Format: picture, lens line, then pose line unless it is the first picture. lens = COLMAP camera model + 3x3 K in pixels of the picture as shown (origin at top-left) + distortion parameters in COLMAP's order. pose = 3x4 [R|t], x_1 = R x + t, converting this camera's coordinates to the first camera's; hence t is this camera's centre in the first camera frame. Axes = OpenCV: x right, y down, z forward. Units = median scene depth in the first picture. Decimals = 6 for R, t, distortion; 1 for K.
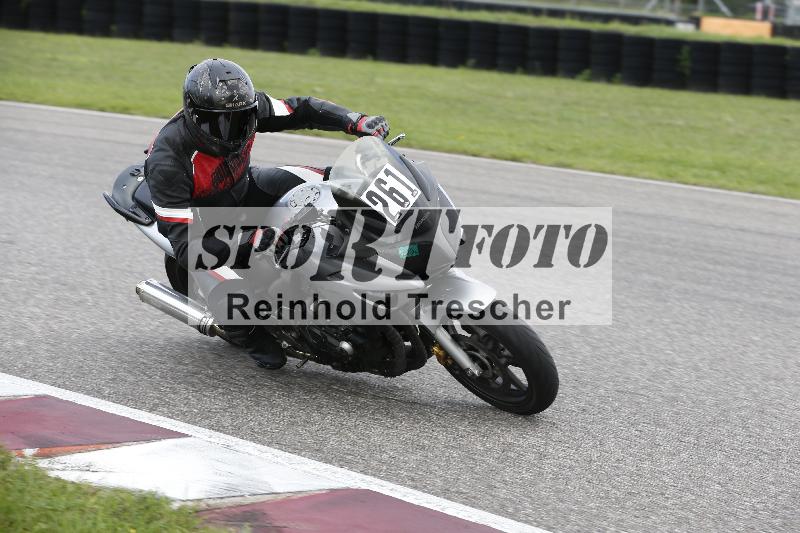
lens RADIAL K [[2545.2, 0, 399.7], [0, 2545.2, 266.4], [0, 0, 1]] dist [0.003302, 3.011219]
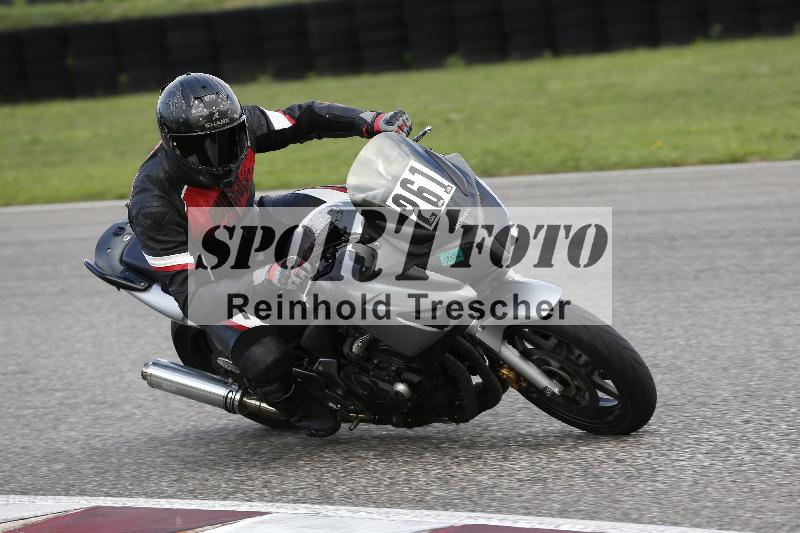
lens RADIAL K [[4592.2, 0, 399.9], [0, 4592.2, 266.1], [0, 0, 1]] dist [1.778610, -3.538535]
pose [[0.986951, -0.156363, -0.038441, 0.012464], [0.153968, 0.986318, -0.058916, 0.023445], [0.047128, 0.052228, 0.997523, -0.146948]]
